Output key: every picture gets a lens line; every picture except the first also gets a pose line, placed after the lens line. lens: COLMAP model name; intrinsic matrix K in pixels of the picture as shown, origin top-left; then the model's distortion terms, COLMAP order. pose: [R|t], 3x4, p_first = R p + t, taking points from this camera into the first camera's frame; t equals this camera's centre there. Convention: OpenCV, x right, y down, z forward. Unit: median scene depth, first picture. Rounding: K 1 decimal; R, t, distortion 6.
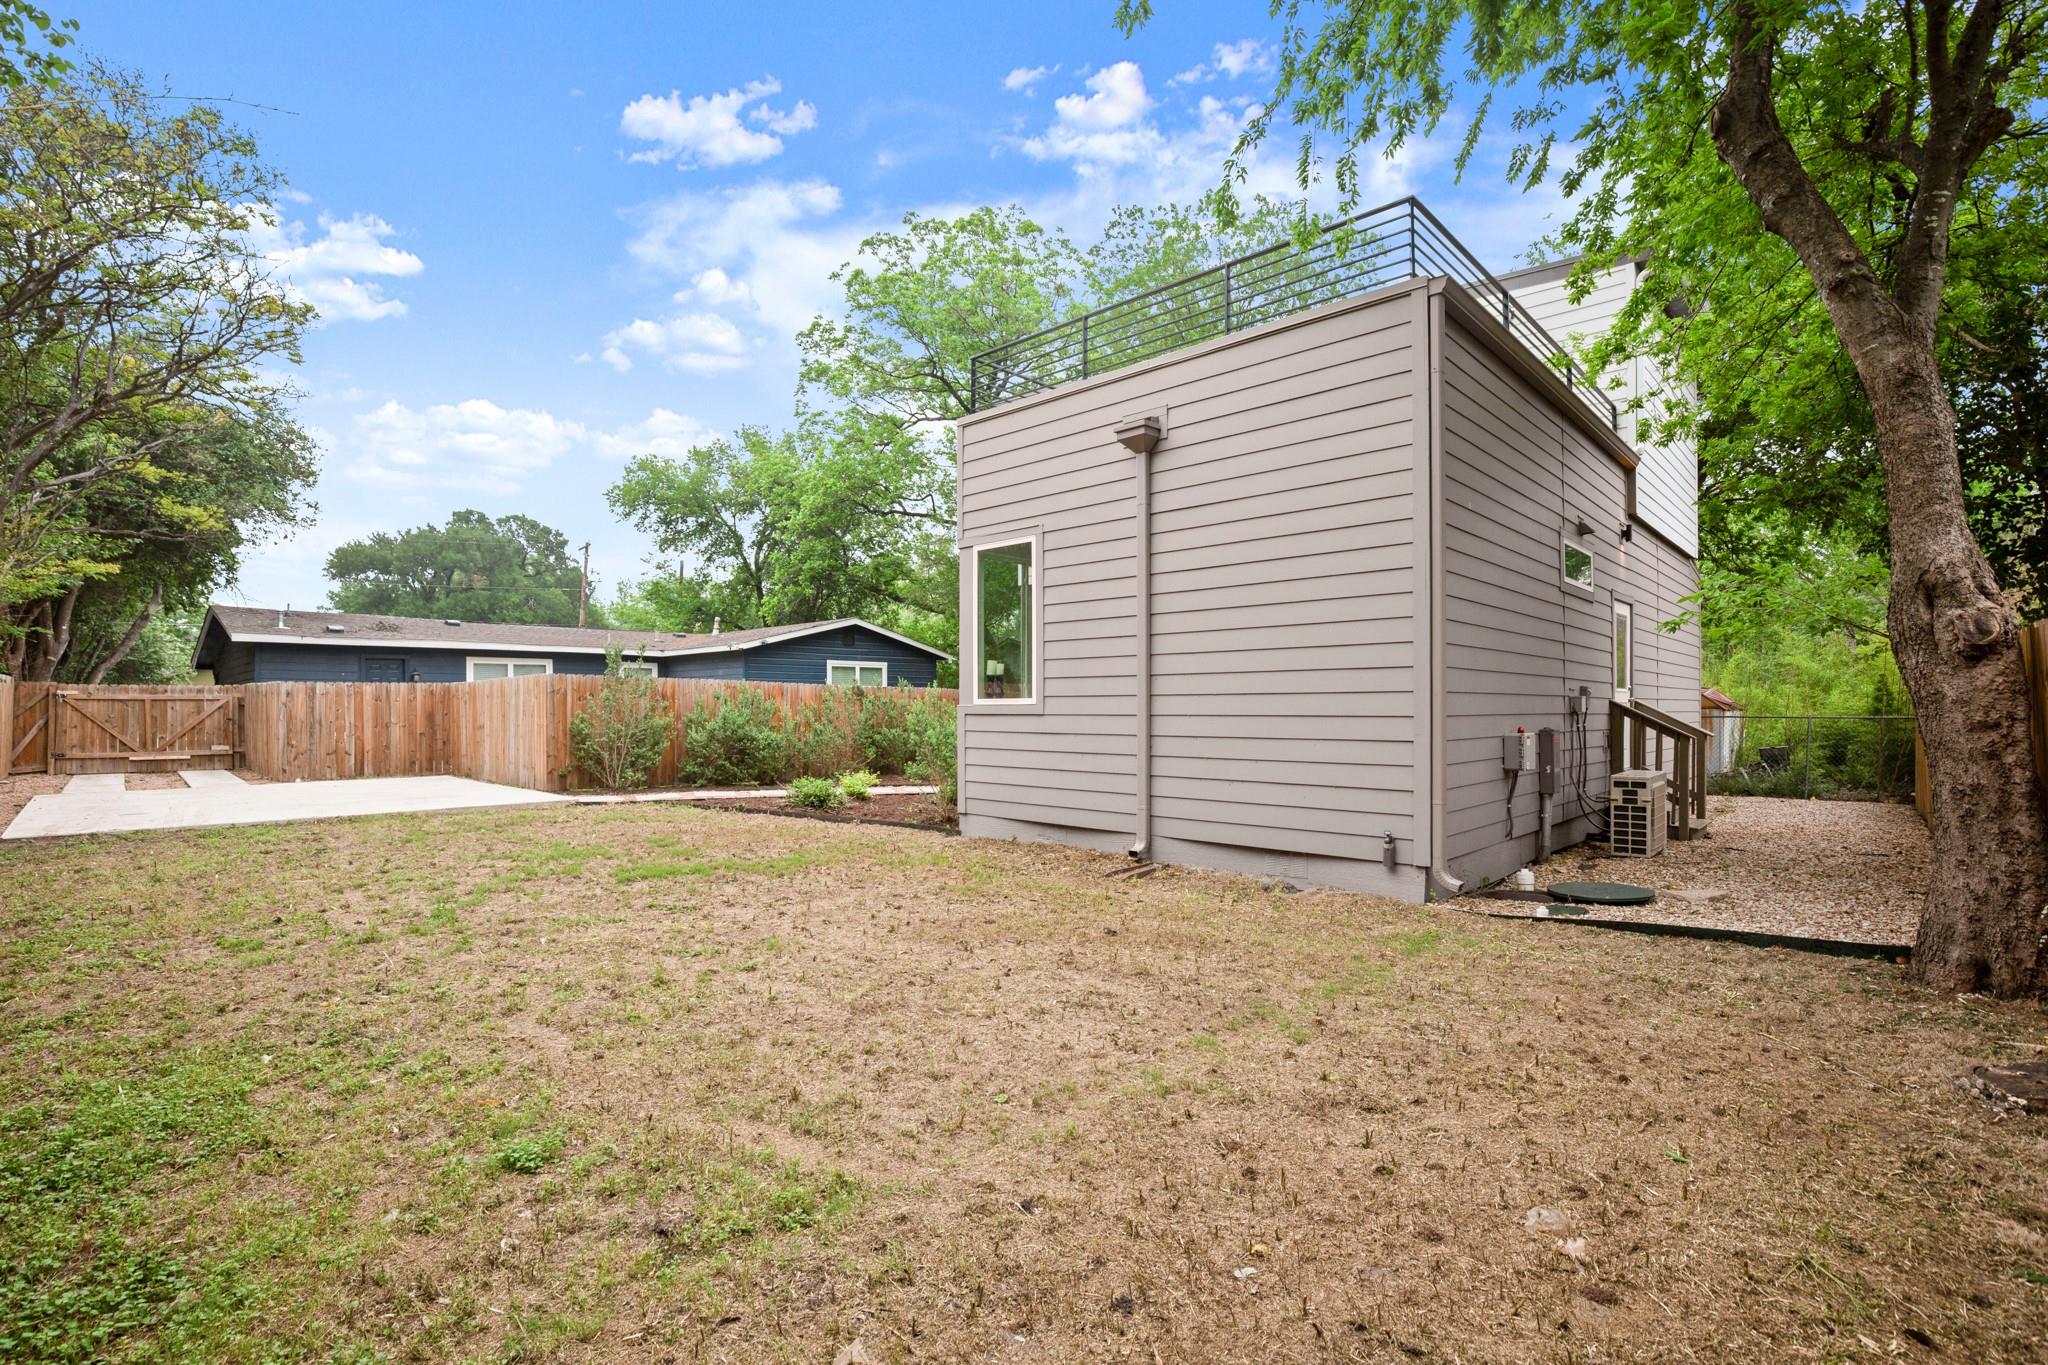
lens RADIAL K [[948.3, 0, 1033.5], [0, 948.3, 716.3], [0, 0, 1]] dist [-0.019926, 0.001001]
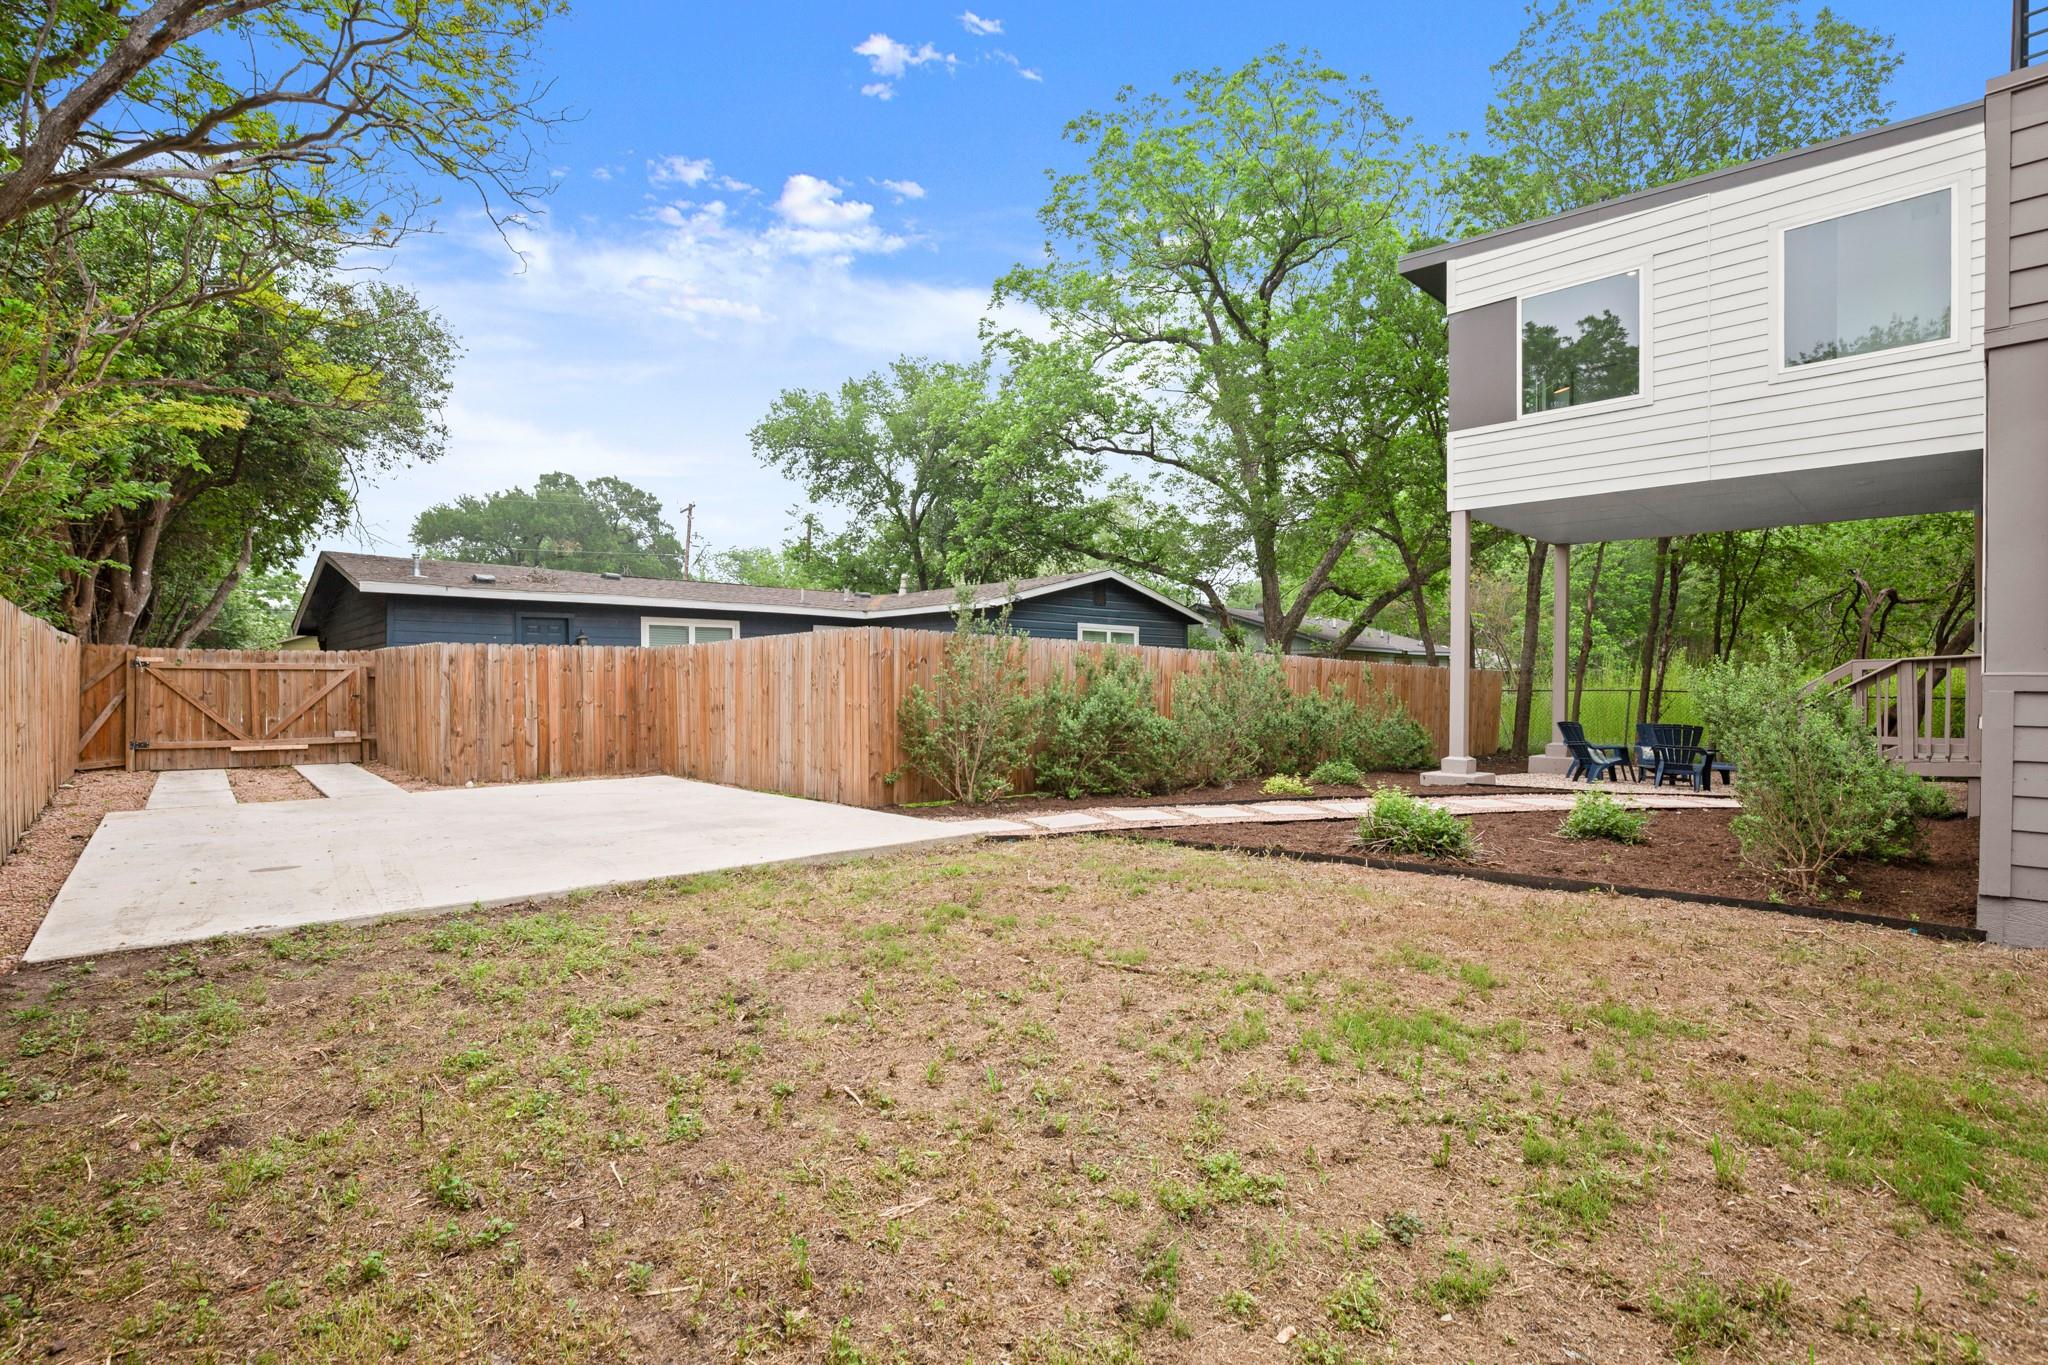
lens RADIAL K [[940.2, 0, 1034.2], [0, 940.2, 710.7], [0, 0, 1]] dist [-0.023170, -0.000494]
pose [[0.999315, 0.002884, -0.036898, -0.284583], [-0.002245, 0.999847, 0.017343, 0.000682], [0.036943, -0.017248, 0.999169, 0.270150]]
